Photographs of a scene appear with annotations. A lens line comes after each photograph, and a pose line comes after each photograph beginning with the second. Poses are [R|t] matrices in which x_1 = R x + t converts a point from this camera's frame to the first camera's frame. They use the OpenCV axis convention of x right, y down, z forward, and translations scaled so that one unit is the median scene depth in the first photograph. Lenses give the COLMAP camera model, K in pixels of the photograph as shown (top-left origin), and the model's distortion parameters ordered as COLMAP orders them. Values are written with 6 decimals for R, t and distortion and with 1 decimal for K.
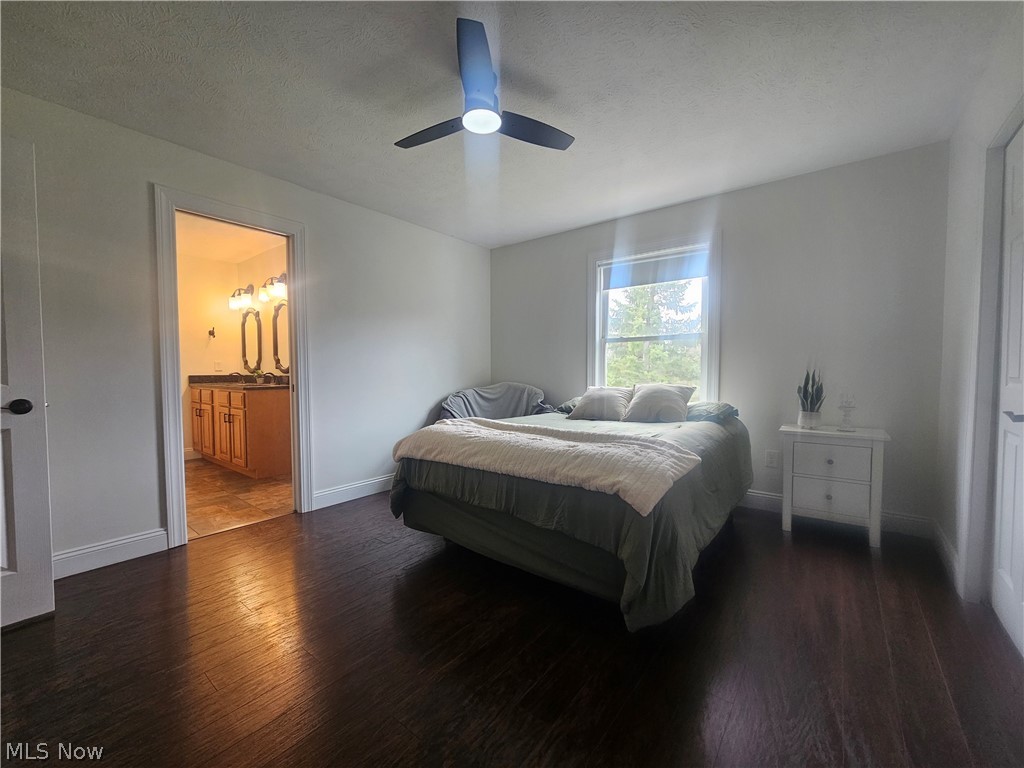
lens RADIAL K [[415.8, 0, 510.1], [0, 415.8, 386.4], [0, 0, 1]] dist [0.002578, 0.001002]
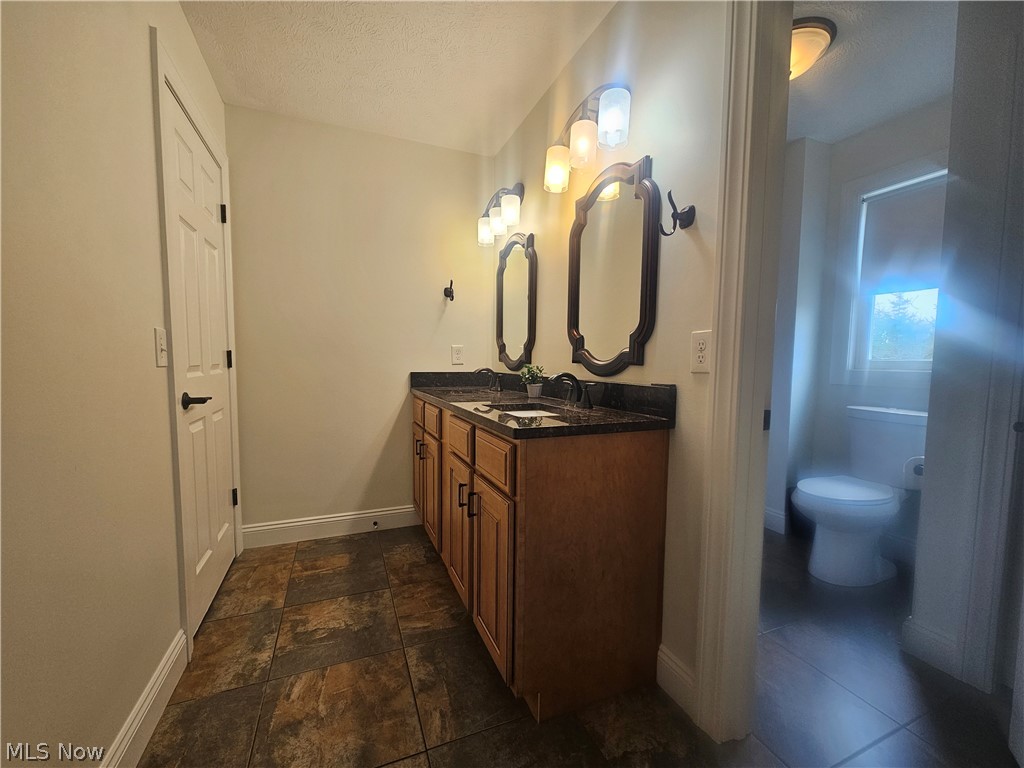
lens RADIAL K [[415.8, 0, 510.4], [0, 415.8, 386.0], [0, 0, 1]] dist [0.002578, 0.001002]
pose [[0.875498, 0.042673, -0.481334, -0.404487], [-0.034510, 0.999071, 0.025803, -0.026857], [0.481988, -0.005980, 0.876157, 0.597901]]
